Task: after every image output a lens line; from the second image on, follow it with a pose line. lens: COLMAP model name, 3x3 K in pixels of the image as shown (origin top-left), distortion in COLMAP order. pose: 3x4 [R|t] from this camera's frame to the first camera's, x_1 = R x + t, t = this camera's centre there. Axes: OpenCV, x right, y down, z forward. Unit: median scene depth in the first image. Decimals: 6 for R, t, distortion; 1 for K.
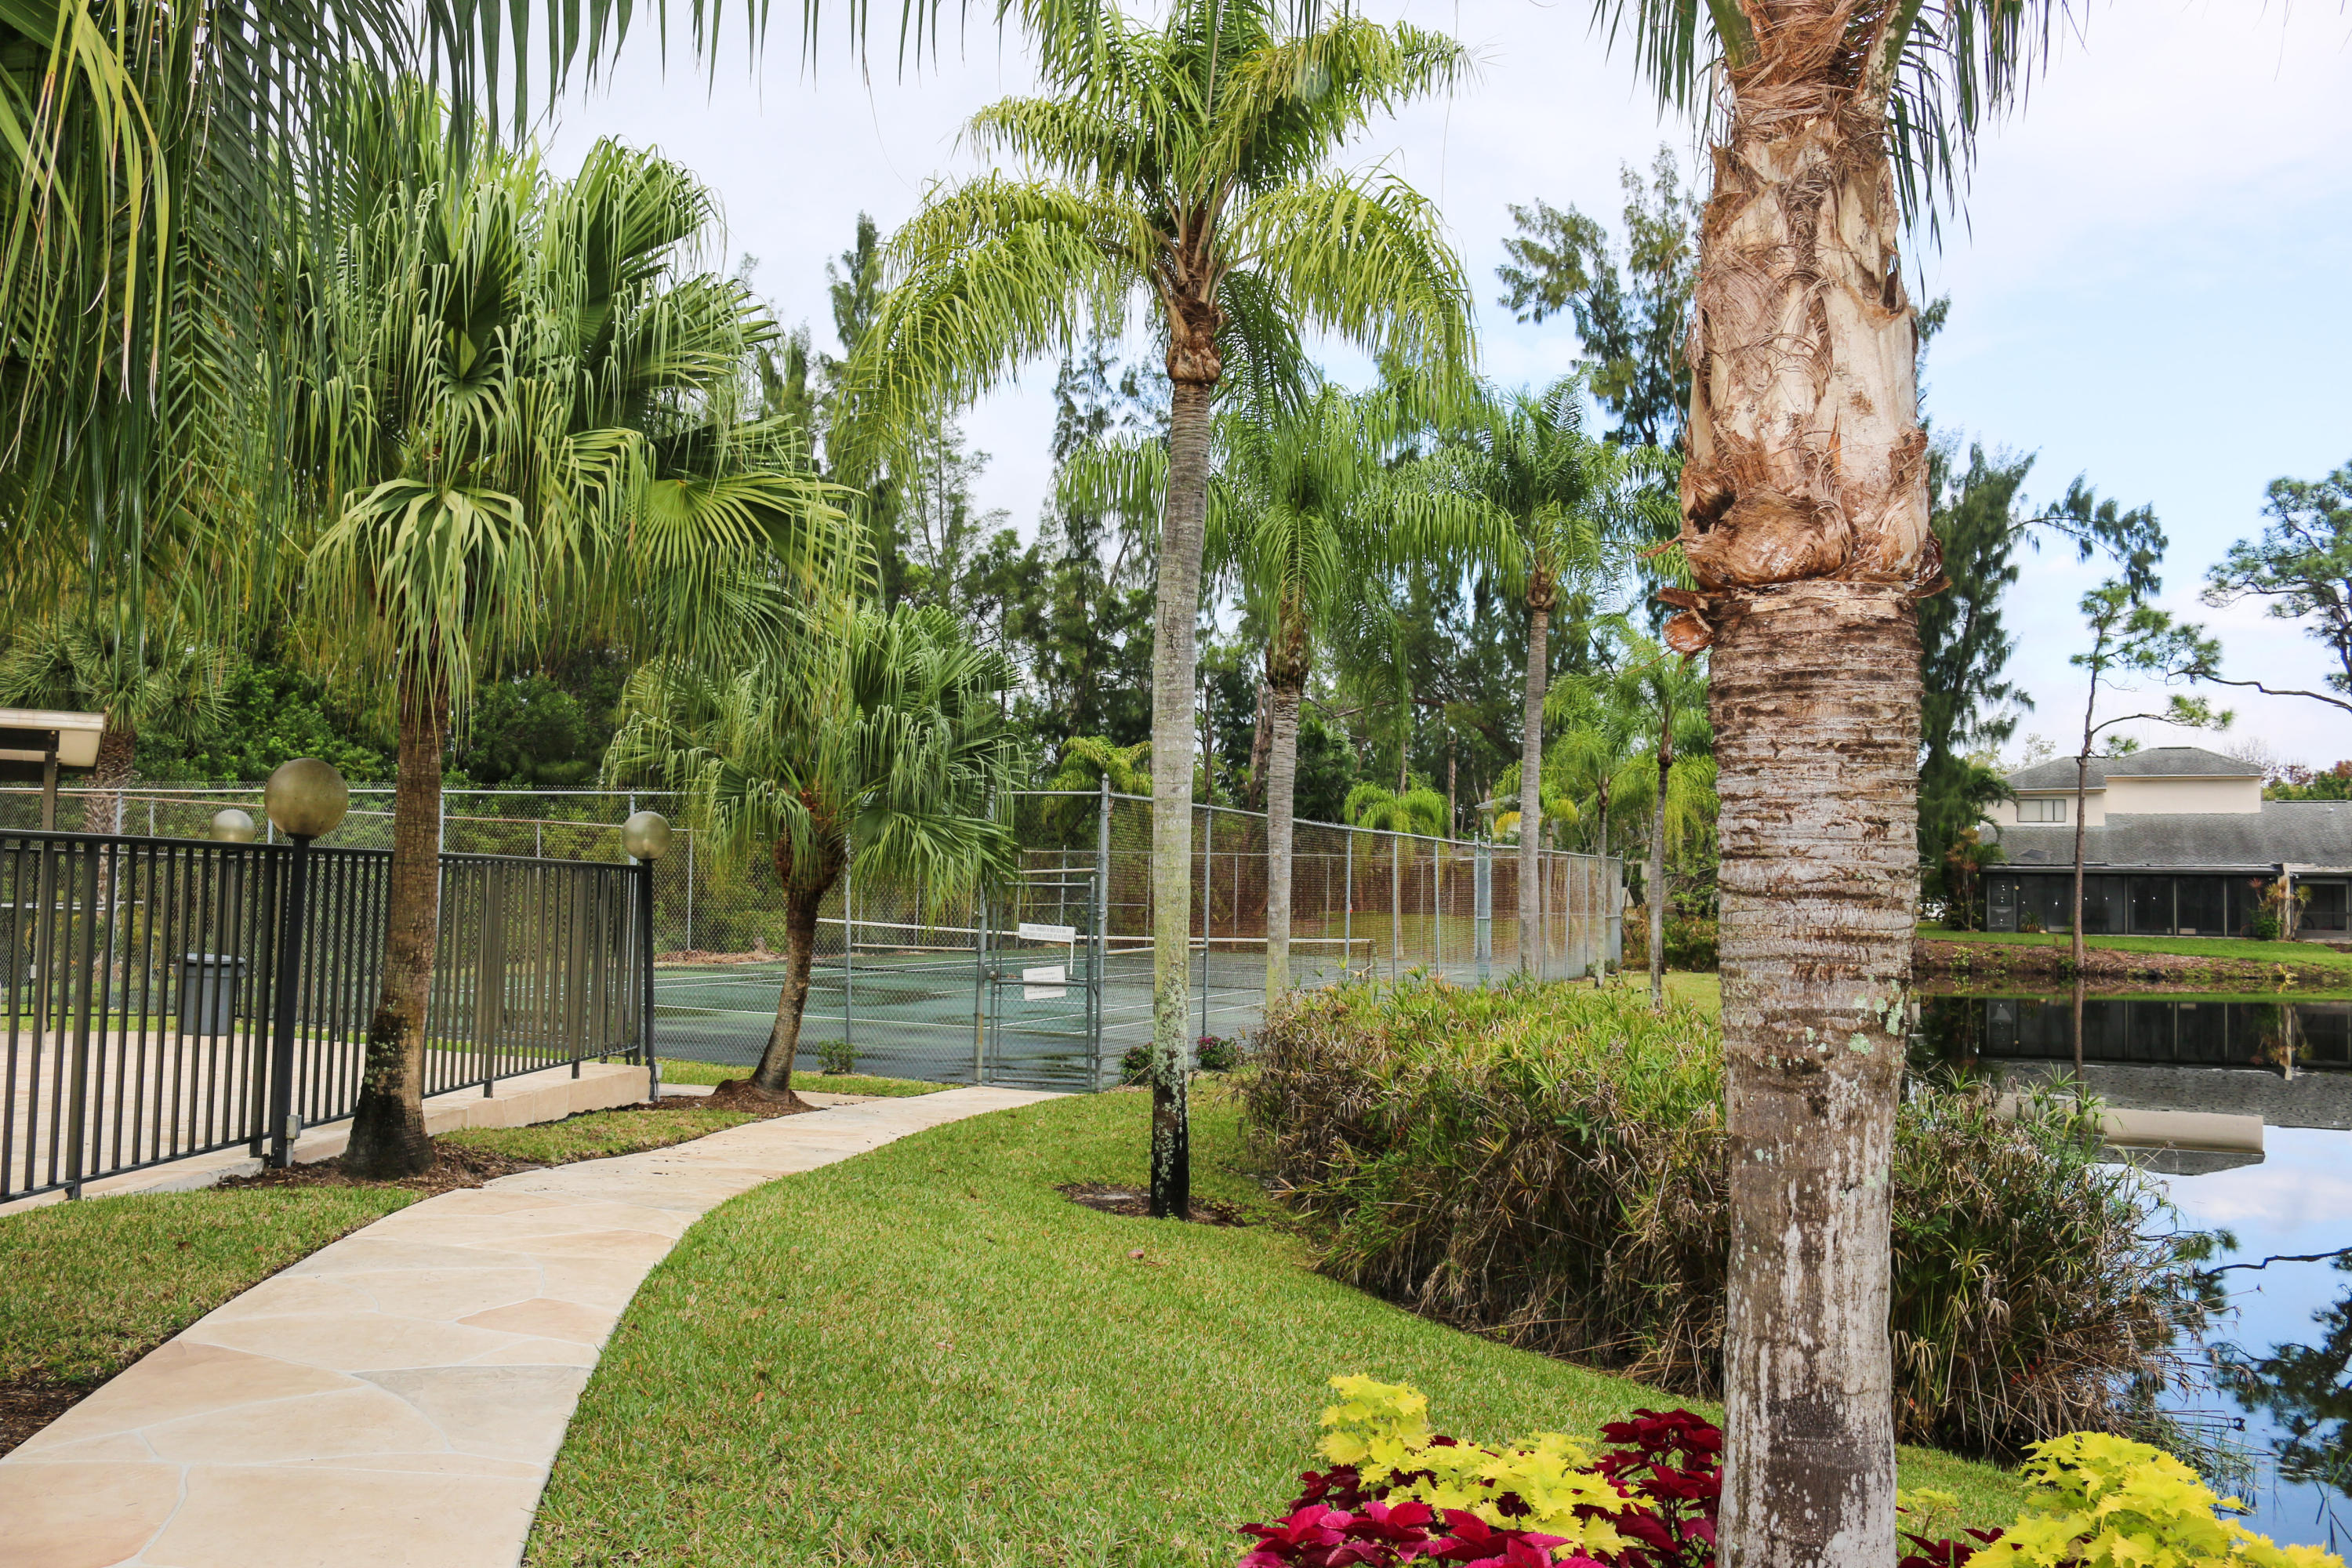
lens RADIAL K [[1941.4, 0, 1140.9], [0, 1941.4, 773.9], [0, 0, 1]] dist [-0.159593, 0.135767]
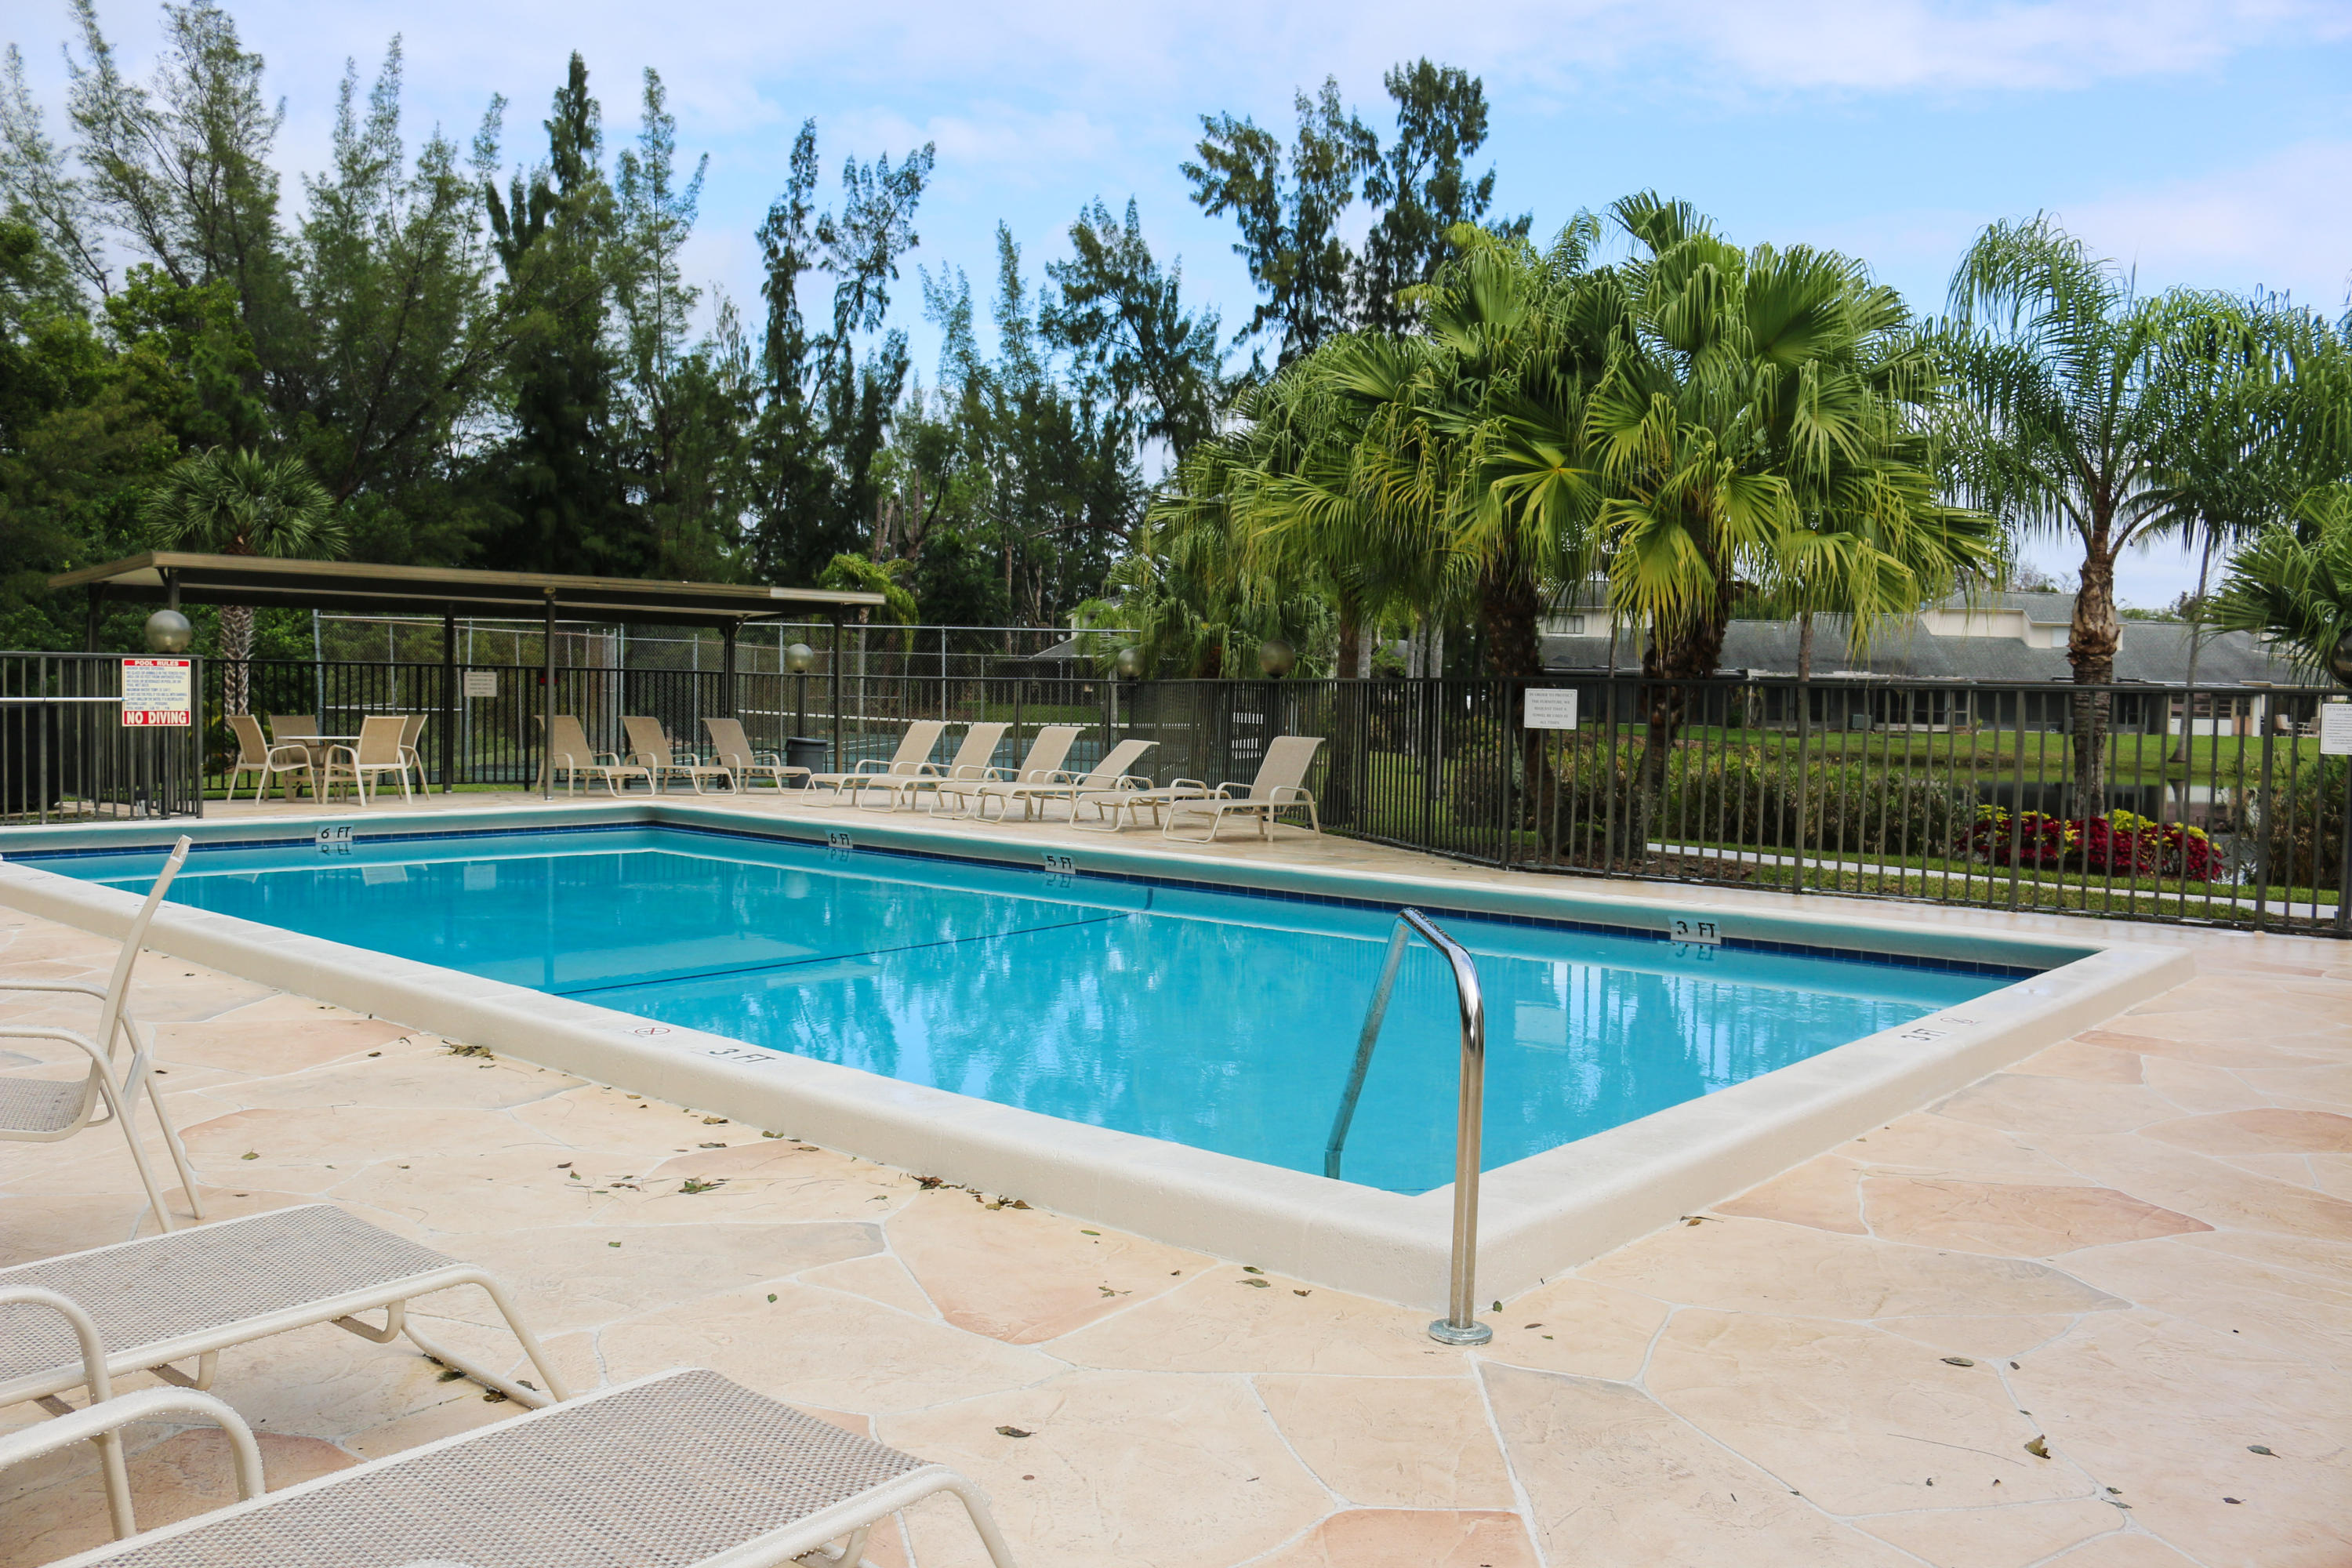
lens RADIAL K [[1830.2, 0, 1176.0], [0, 1830.2, 784.0], [0, 0, 1]] dist [-0.089401, 0.000269]
pose [[0.958780, -0.013219, 0.283841, -0.761882], [-0.020666, 0.993028, 0.116056, -0.064977], [-0.283396, -0.117139, 0.951822, -0.636620]]
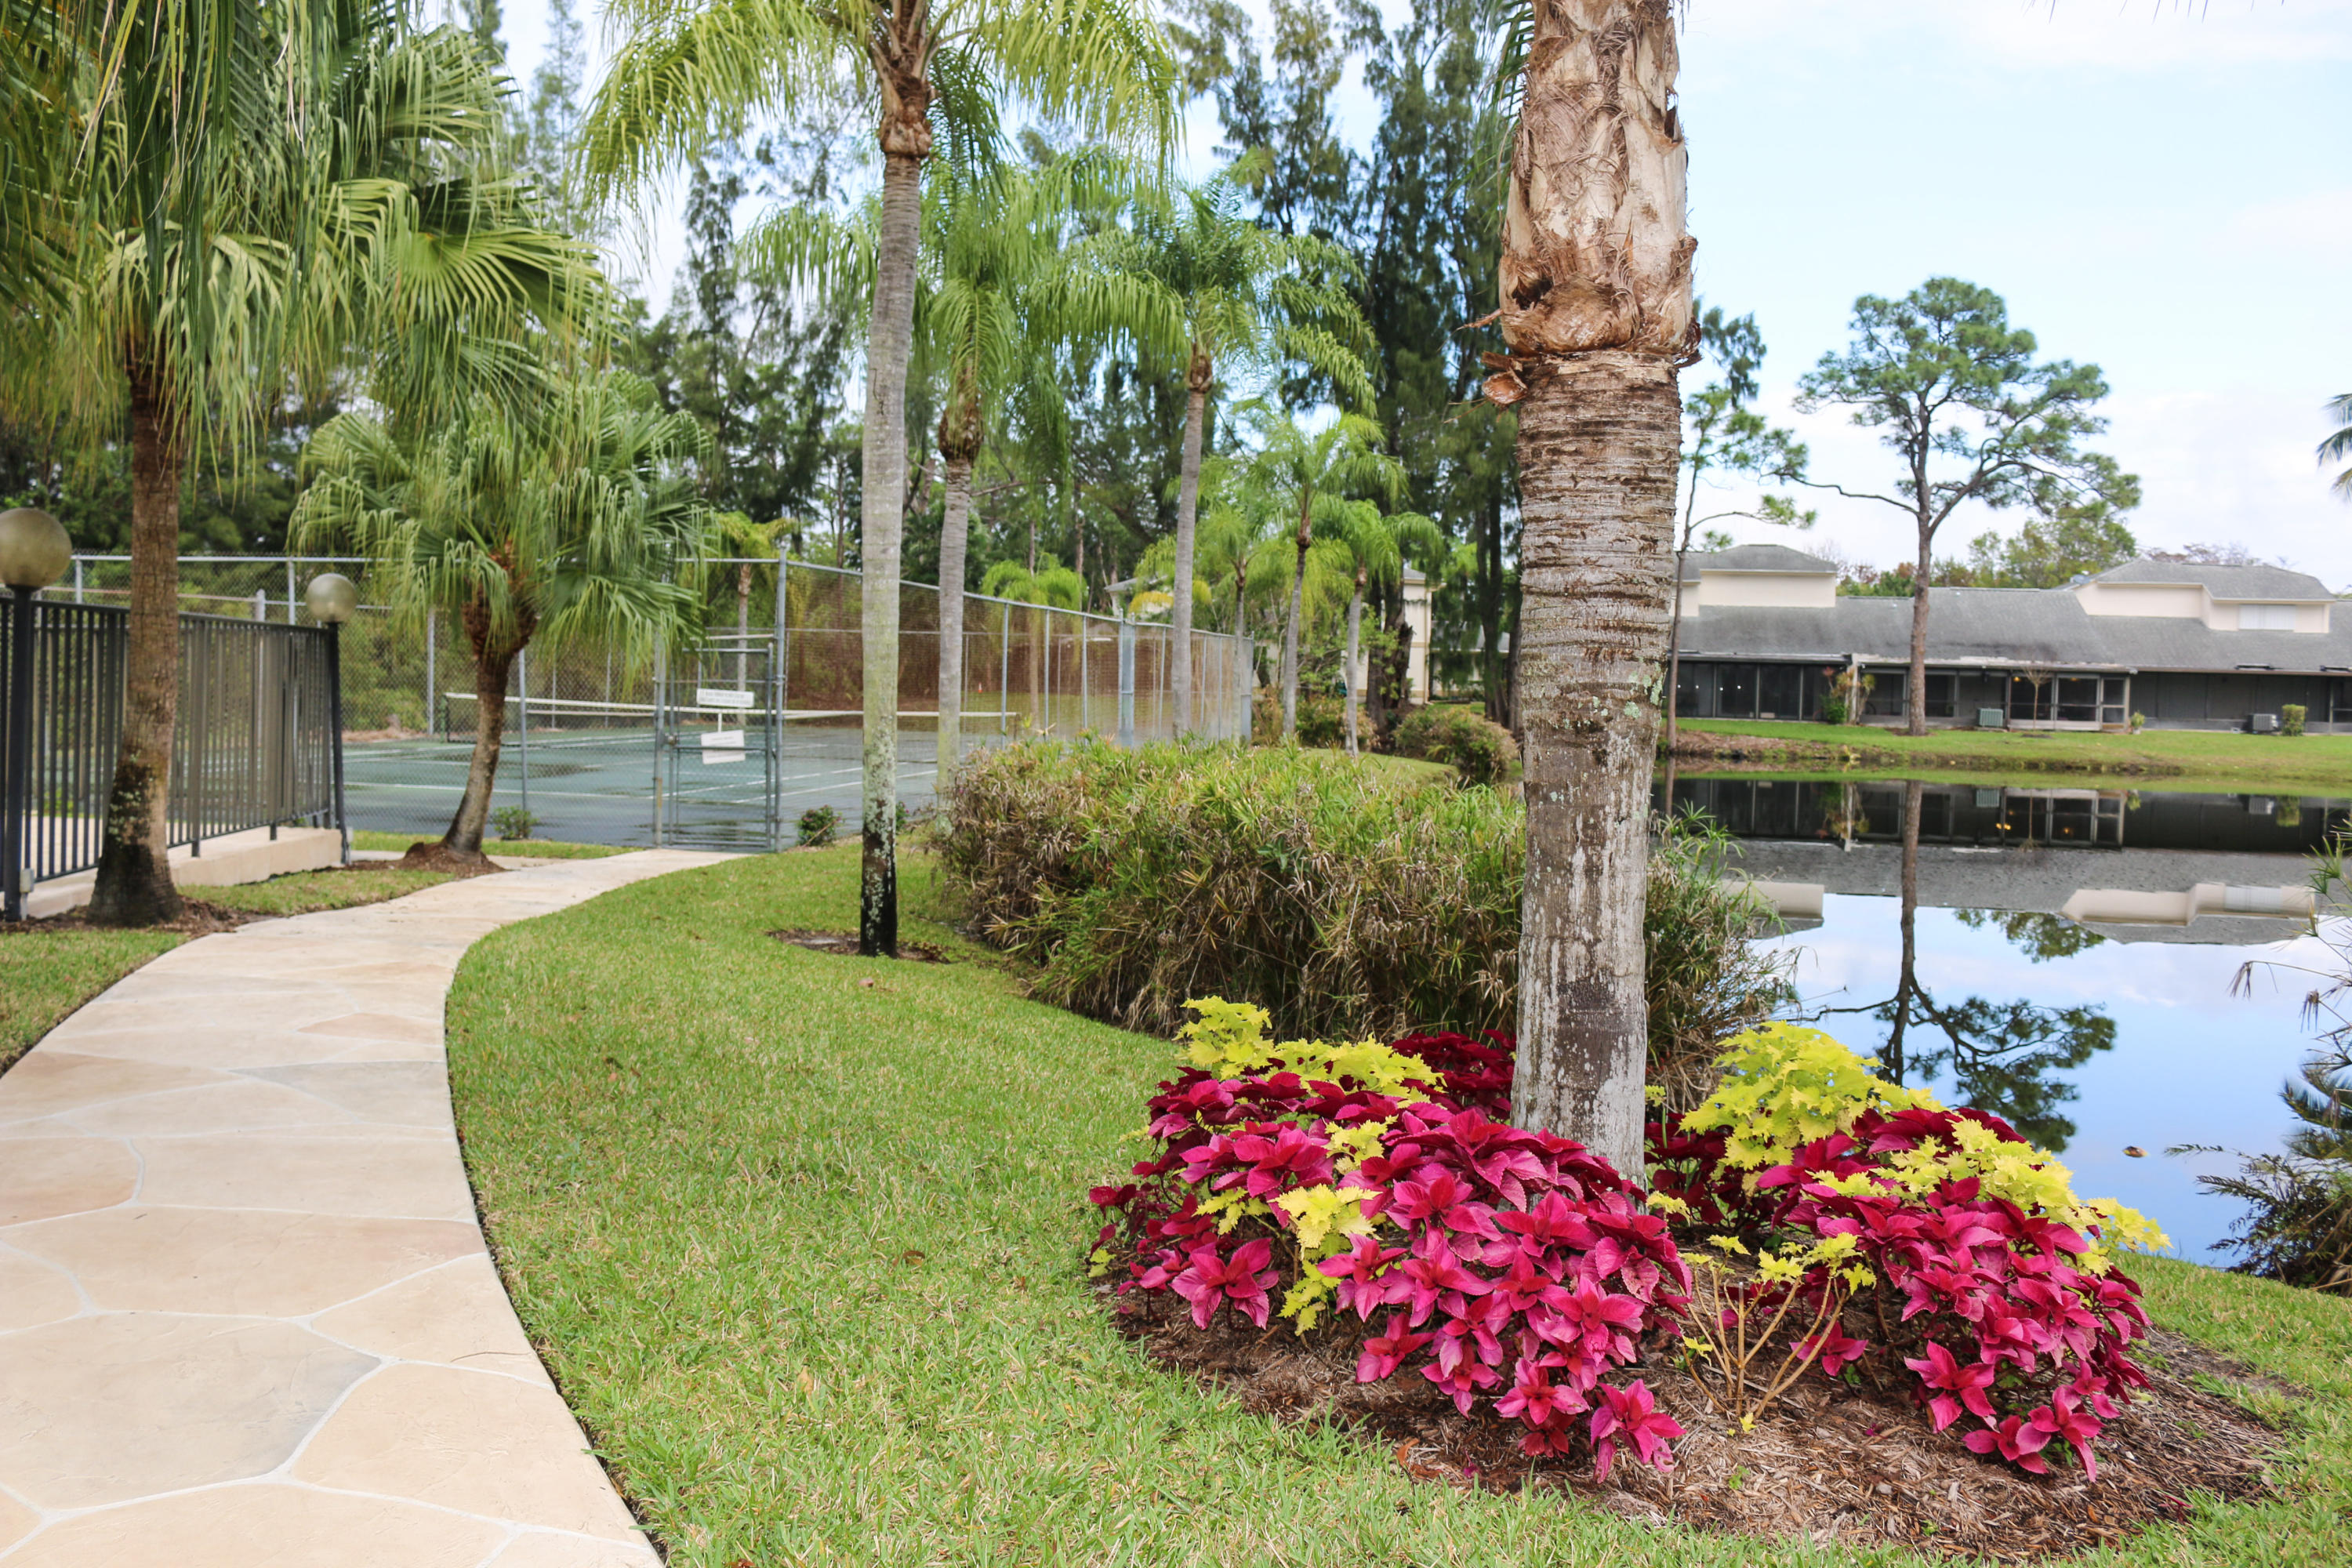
lens RADIAL K [[1941.4, 0, 1140.9], [0, 1941.4, 773.9], [0, 0, 1]] dist [-0.159593, 0.135767]
pose [[0.981063, -0.006004, 0.193597, -0.050595], [-0.015633, 0.993804, 0.110040, 0.011082], [-0.193058, -0.110982, 0.974891, -0.055434]]
